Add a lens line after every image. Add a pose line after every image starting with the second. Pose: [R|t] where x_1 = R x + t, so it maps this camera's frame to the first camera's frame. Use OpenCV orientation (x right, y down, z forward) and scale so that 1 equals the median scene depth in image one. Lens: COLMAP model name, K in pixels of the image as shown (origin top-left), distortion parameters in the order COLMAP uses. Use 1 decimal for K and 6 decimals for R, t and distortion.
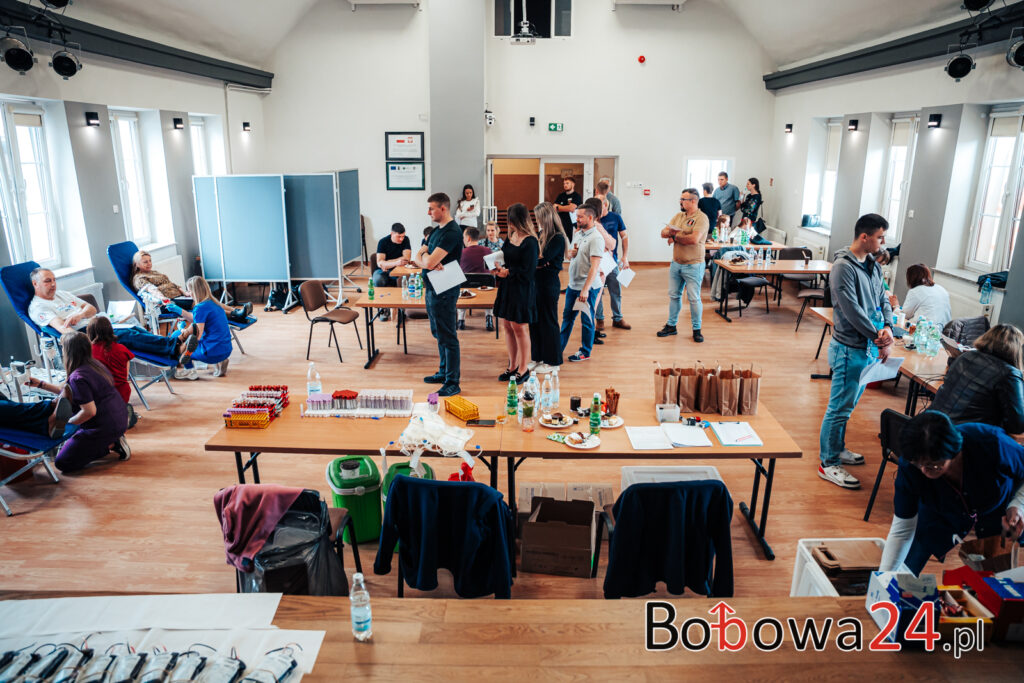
lens RADIAL K [[710.4, 0, 512.0], [0, 710.4, 338.6], [0, 0, 1]] dist [-0.003439, 0.000272]
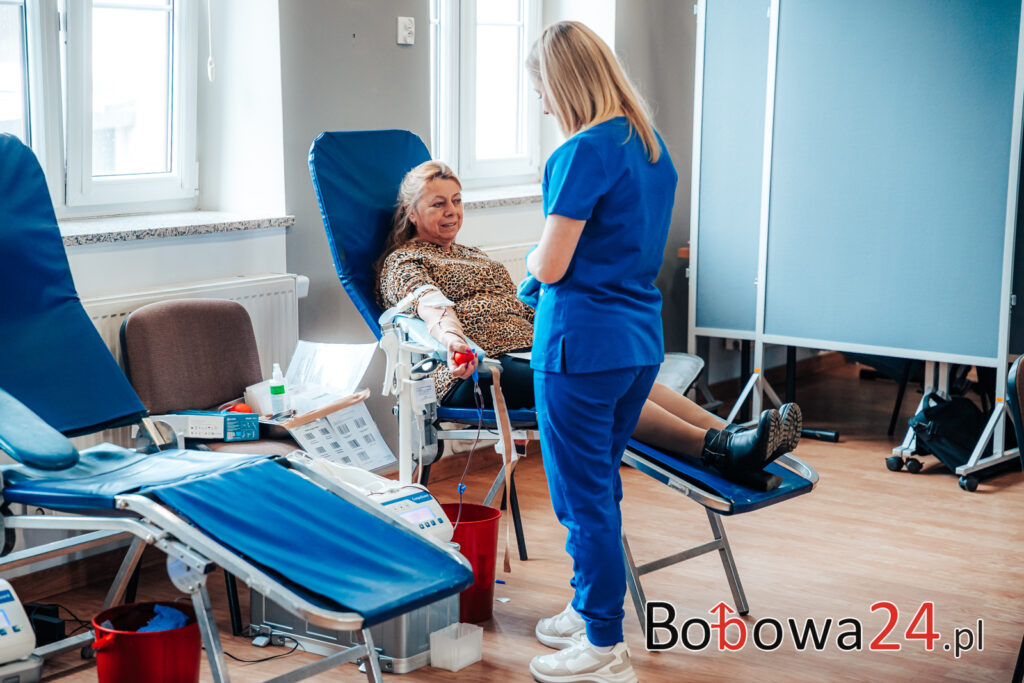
lens RADIAL K [[1914.4, 0, 510.4], [0, 1914.4, 343.3], [0, 0, 1]] dist [0.425090, 0.000000]
pose [[0.840255, 0.086564, -0.535237, -0.117585], [-0.154203, 0.984560, -0.082848, -0.005021], [0.519801, 0.152149, 0.840629, 0.432286]]
